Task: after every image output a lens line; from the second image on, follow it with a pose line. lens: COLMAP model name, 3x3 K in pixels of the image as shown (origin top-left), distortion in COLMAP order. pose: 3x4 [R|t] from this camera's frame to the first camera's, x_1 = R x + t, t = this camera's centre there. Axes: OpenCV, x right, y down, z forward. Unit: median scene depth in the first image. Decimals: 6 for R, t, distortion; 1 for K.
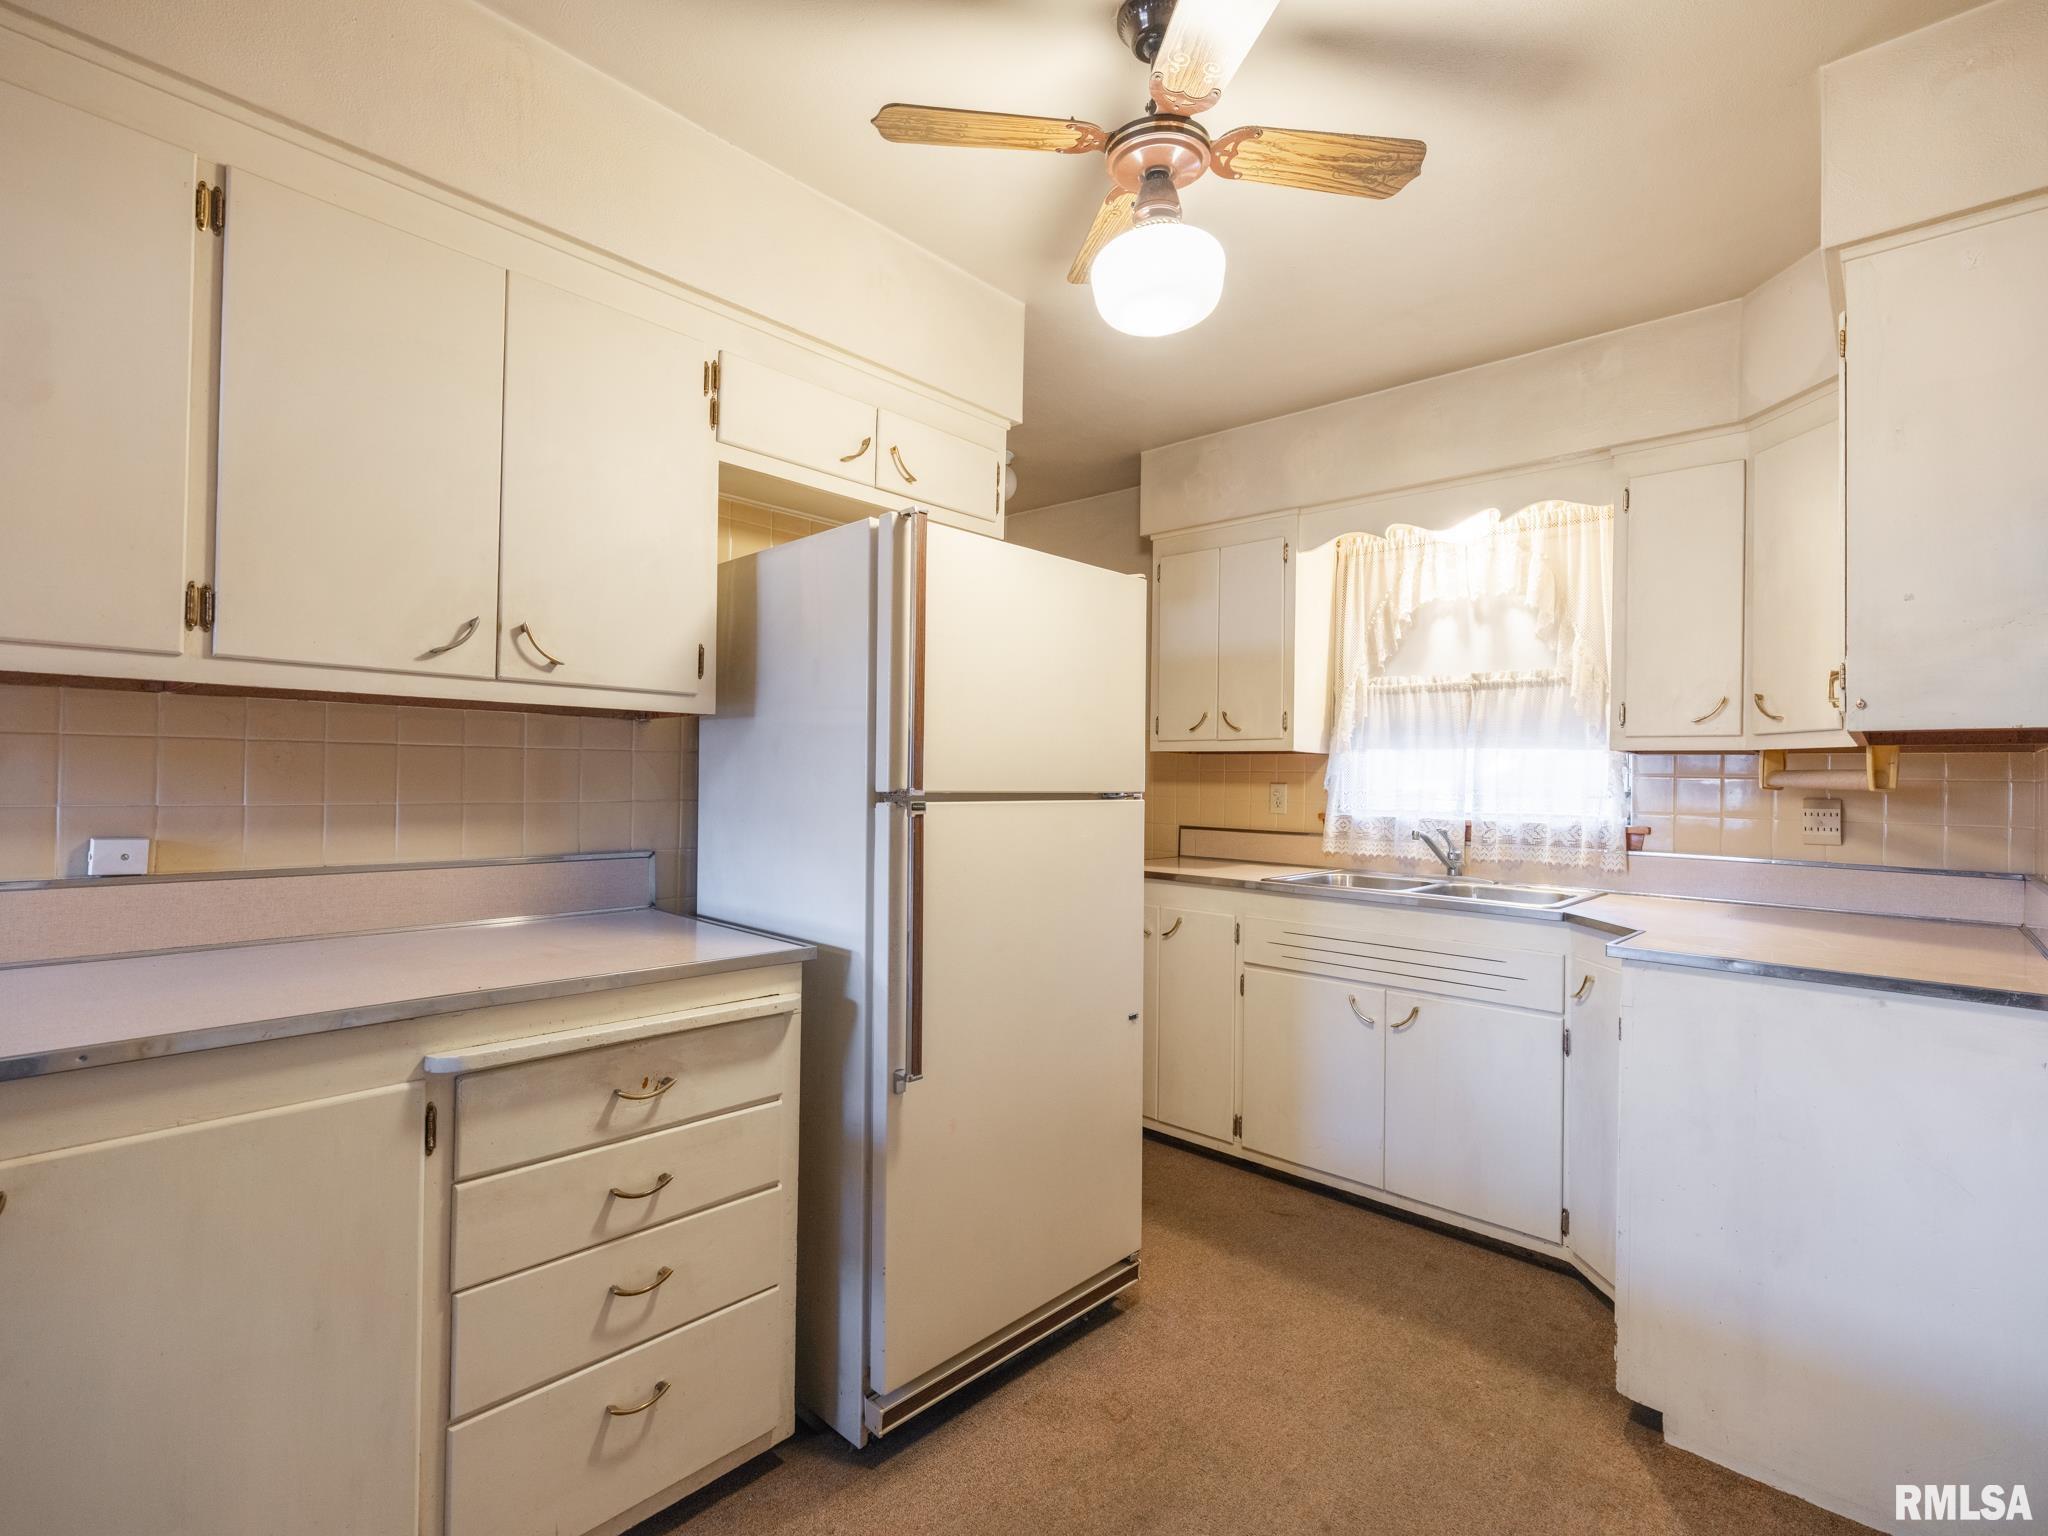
lens RADIAL K [[982.6, 0, 1015.8], [0, 982.6, 771.5], [0, 0, 1]] dist [0.003348, 0.000434]
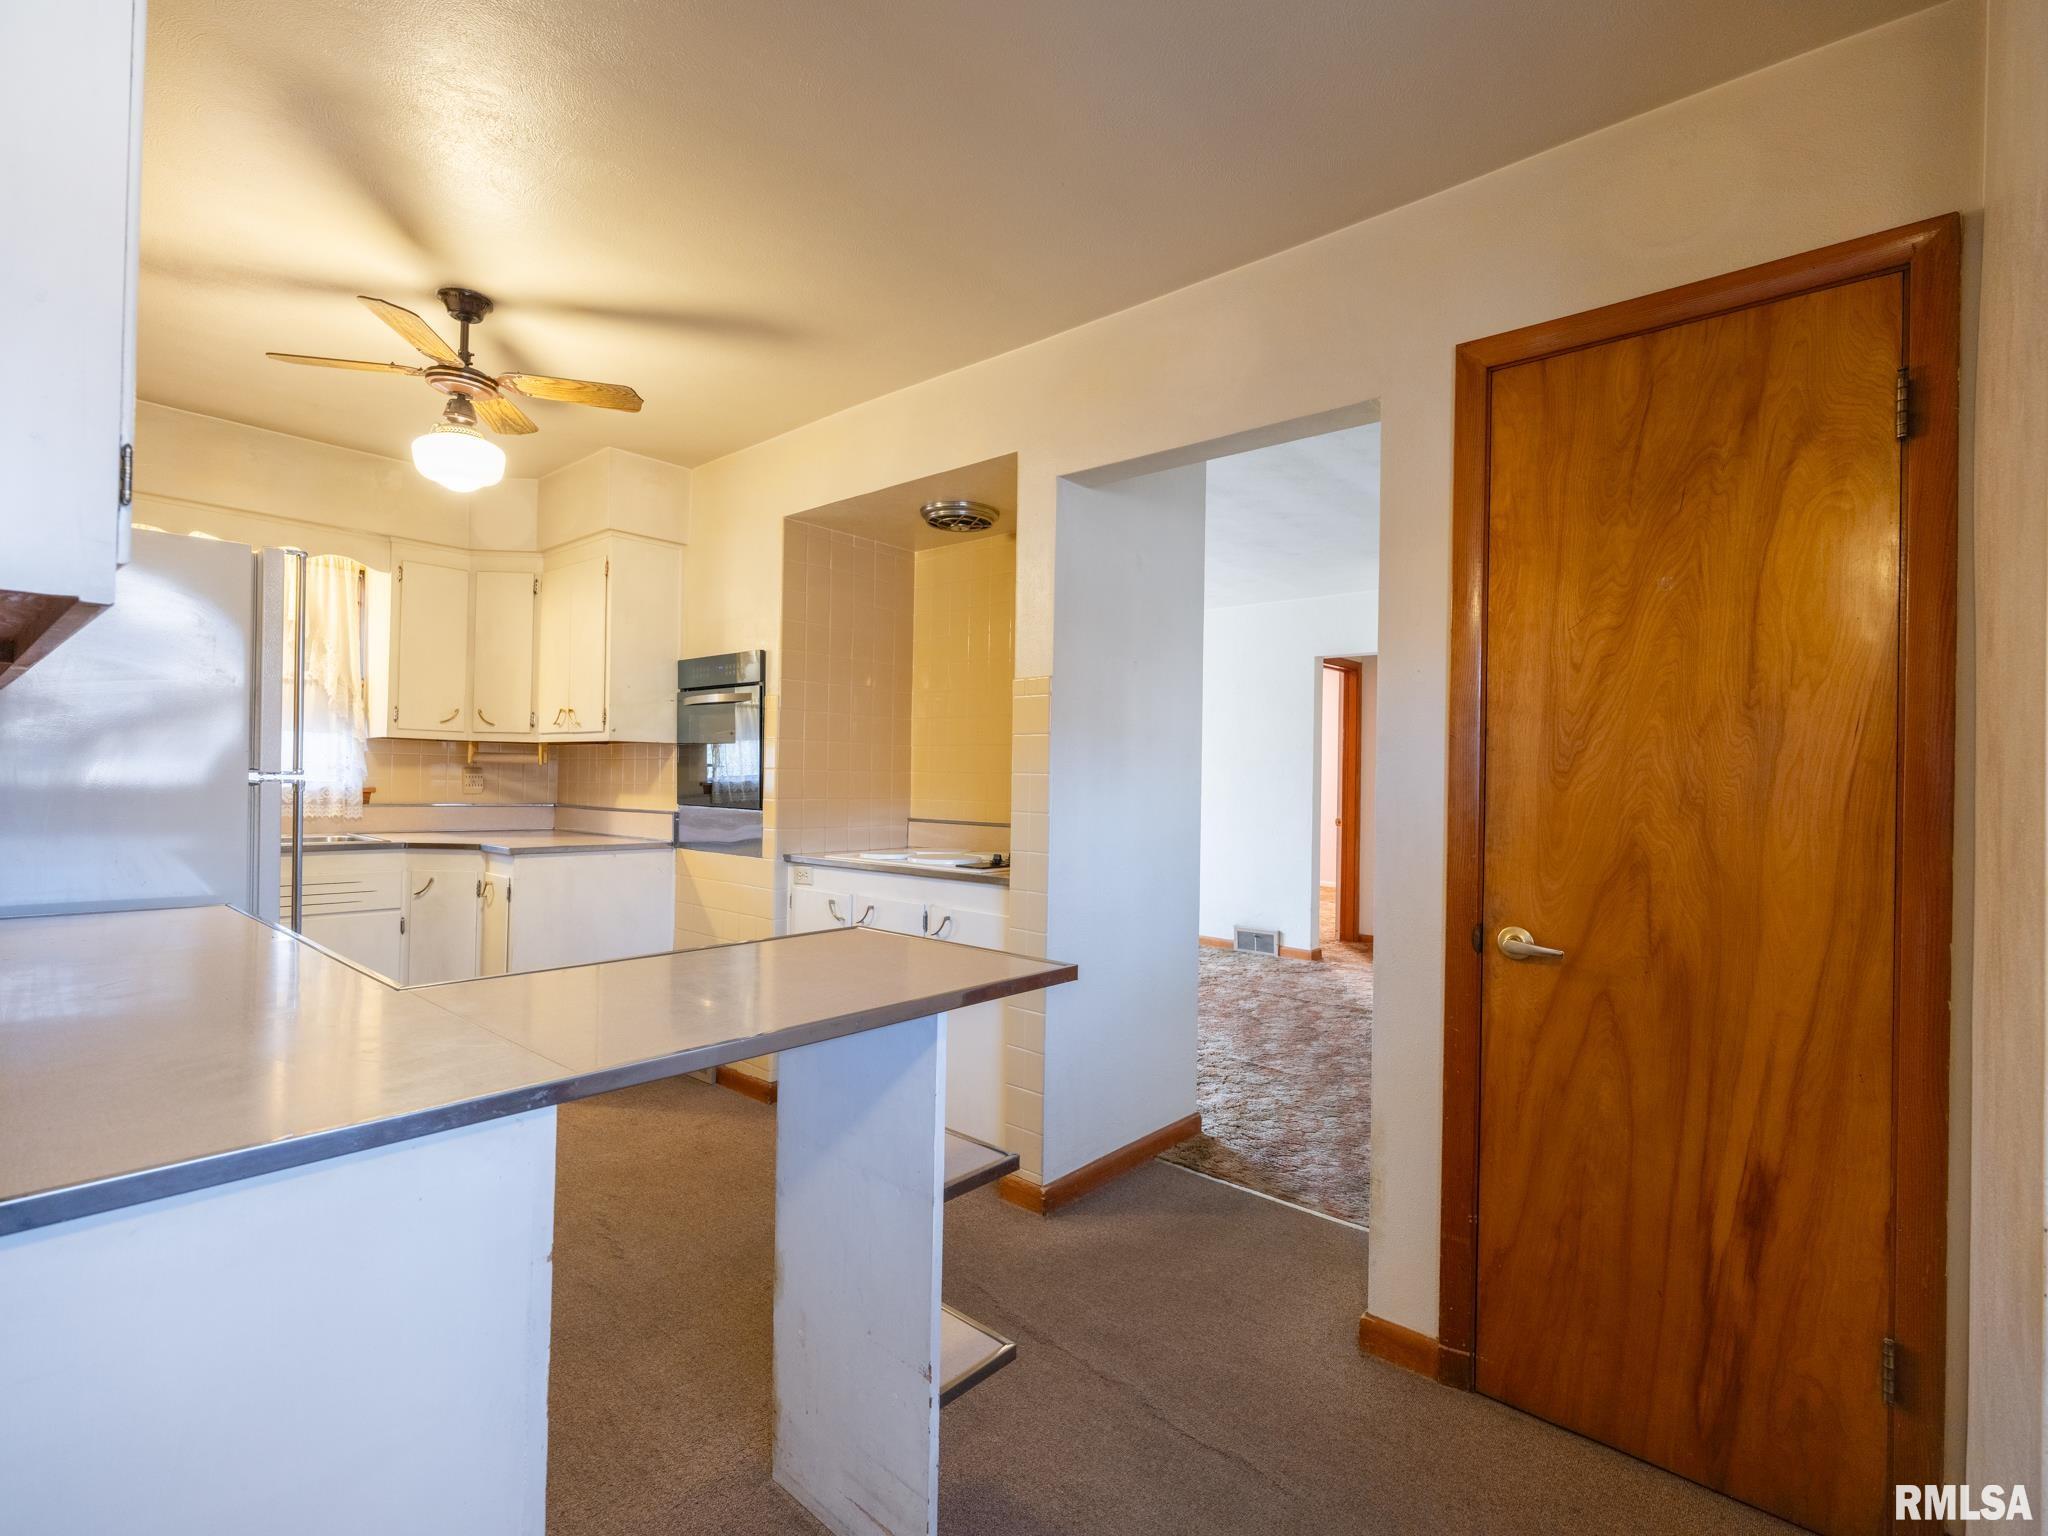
lens RADIAL K [[974.9, 0, 1030.6], [0, 974.9, 767.8], [0, 0, 1]] dist [-0.001061, -0.000552]
pose [[-0.056675, -0.006013, 0.998375, -1.016351], [-0.025193, 0.999672, 0.004591, -0.006432], [-0.998075, -0.024892, -0.056808, 0.106284]]
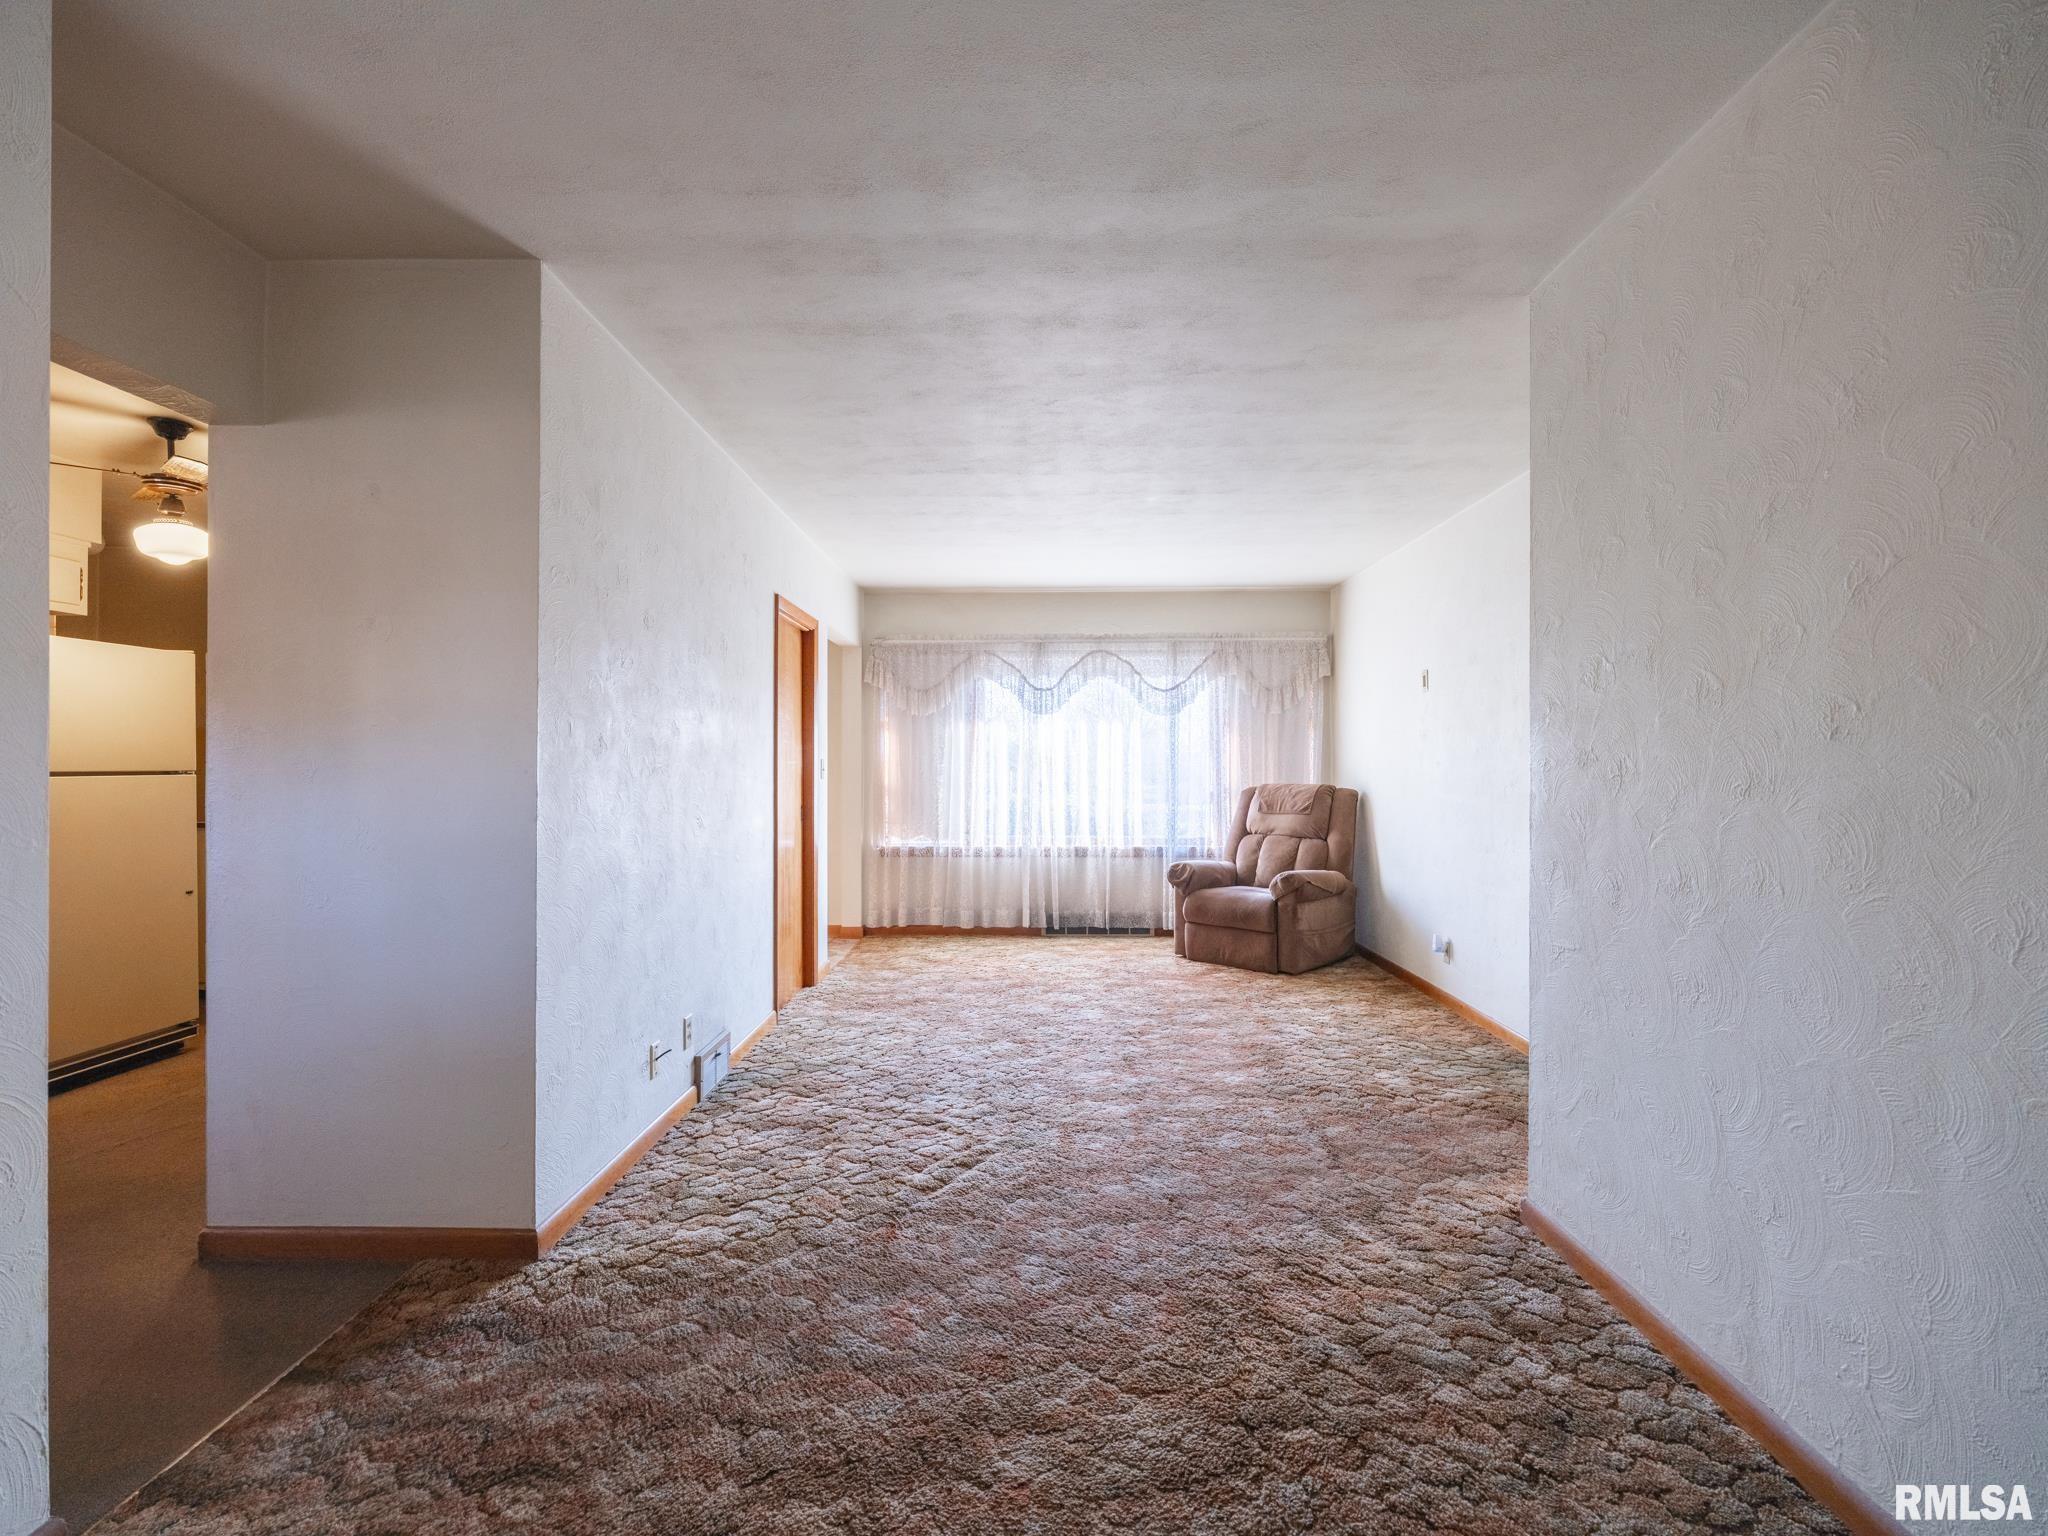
lens RADIAL K [[982.6, 0, 1015.8], [0, 982.6, 771.5], [0, 0, 1]] dist [0.003348, 0.000434]
pose [[0.745902, -0.021028, 0.665724, 0.042705], [0.011306, 0.999757, 0.018912, 0.005138], [-0.665960, -0.006580, 0.745959, -1.268191]]
